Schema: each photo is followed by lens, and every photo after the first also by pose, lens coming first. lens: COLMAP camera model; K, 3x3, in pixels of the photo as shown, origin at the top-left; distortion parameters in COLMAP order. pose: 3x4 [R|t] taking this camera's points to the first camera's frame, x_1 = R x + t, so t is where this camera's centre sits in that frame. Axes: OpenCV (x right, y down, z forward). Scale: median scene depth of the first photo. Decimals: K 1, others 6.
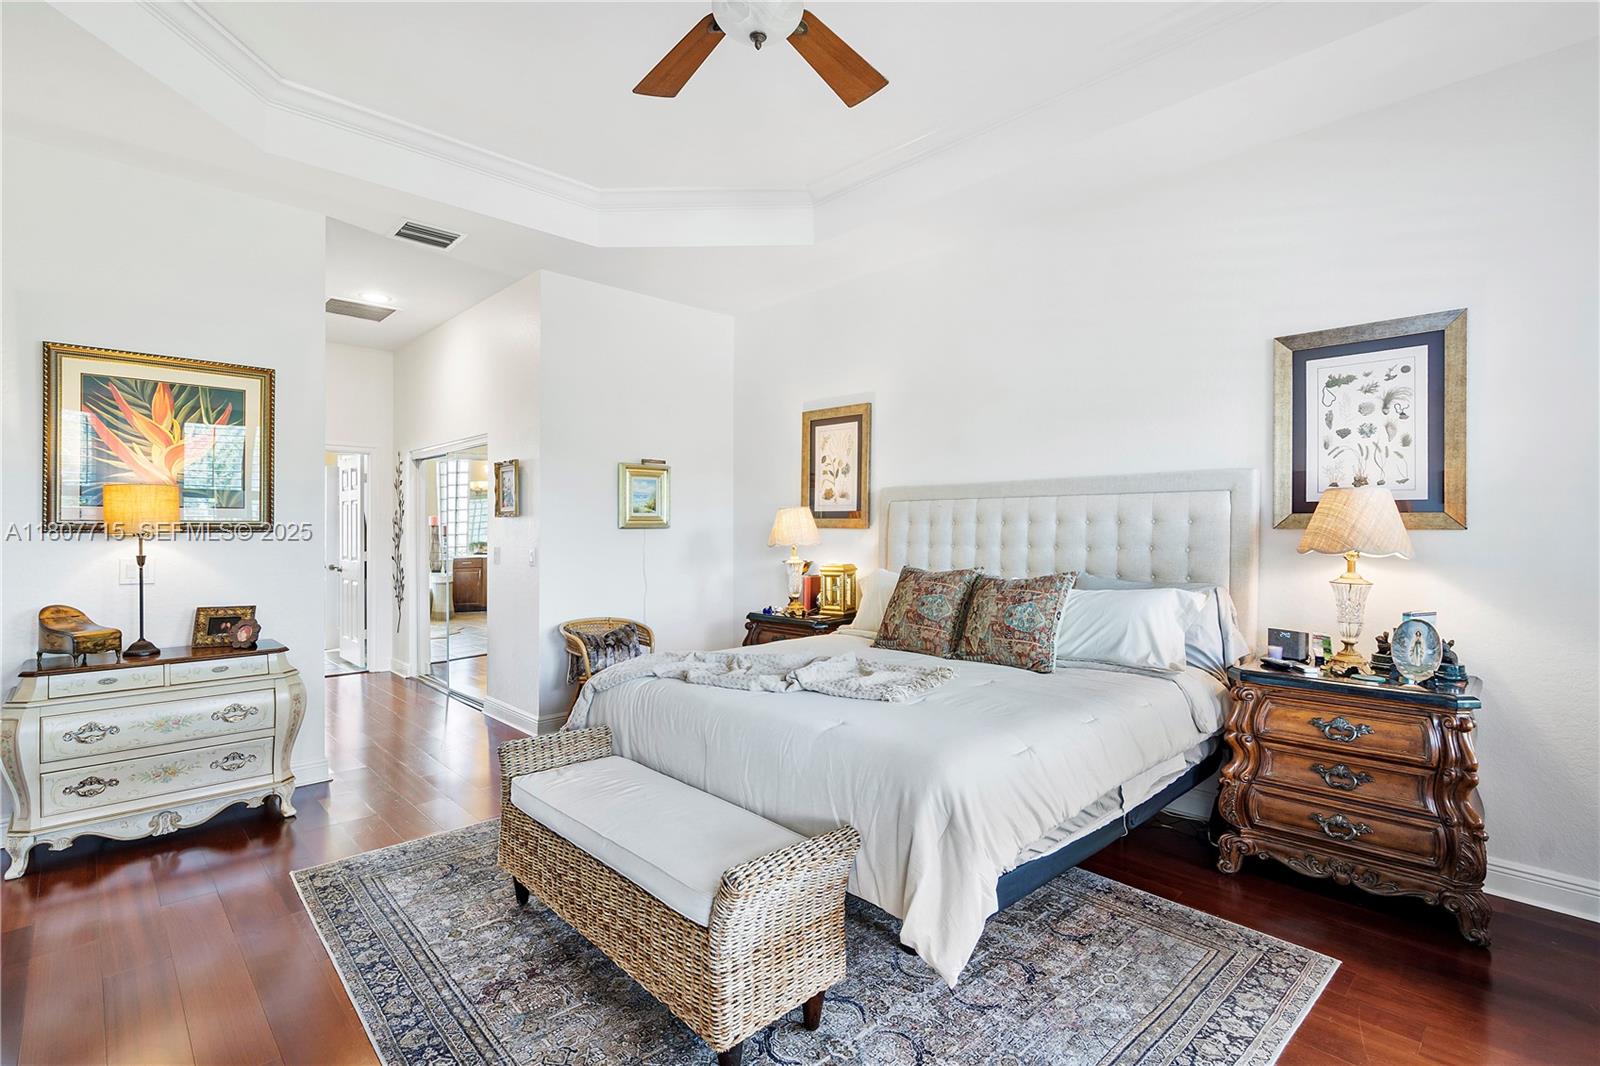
lens RADIAL K [[815.1, 0, 800.0], [0, 815.1, 533.0], [0, 0, 1]] dist [0.061236, -0.000397]
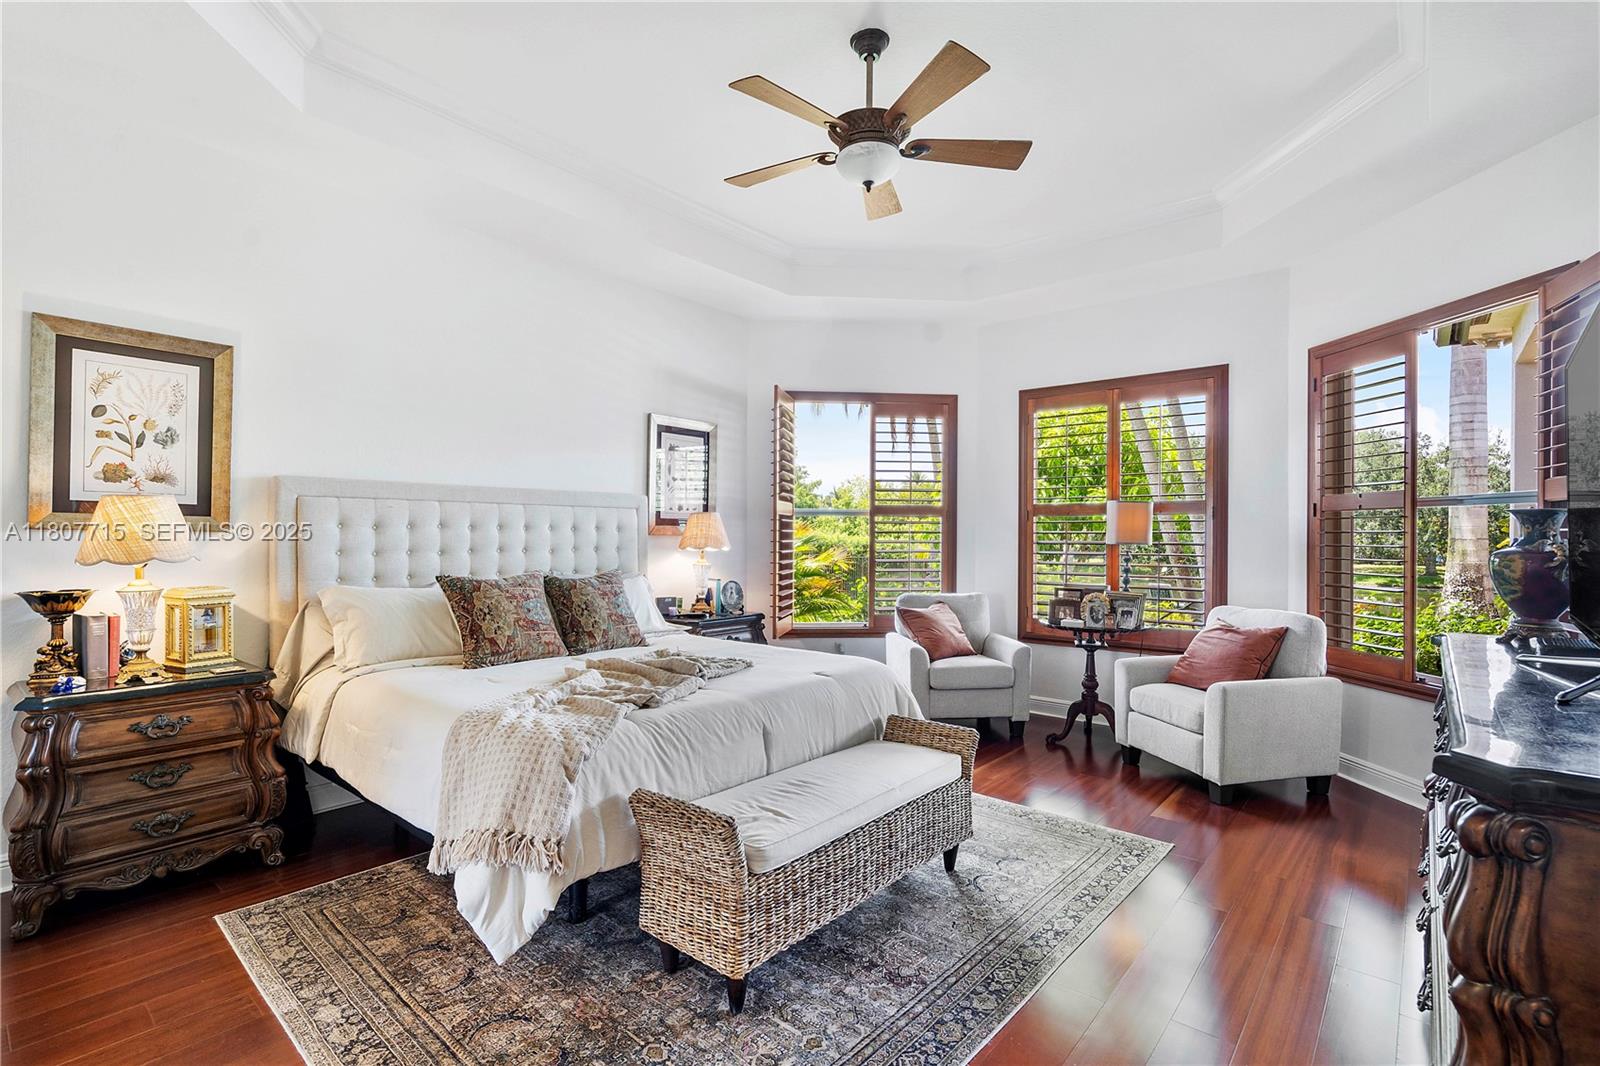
lens RADIAL K [[749.8, 0, 800.0], [0, 749.8, 533.0], [0, 0, 1]] dist [0.000984, 0.000240]
pose [[-0.163406, 0.006297, 0.986539, -0.598468], [-0.007510, 0.999943, -0.007626, -0.002379], [-0.986530, -0.008655, -0.163349, 0.603985]]
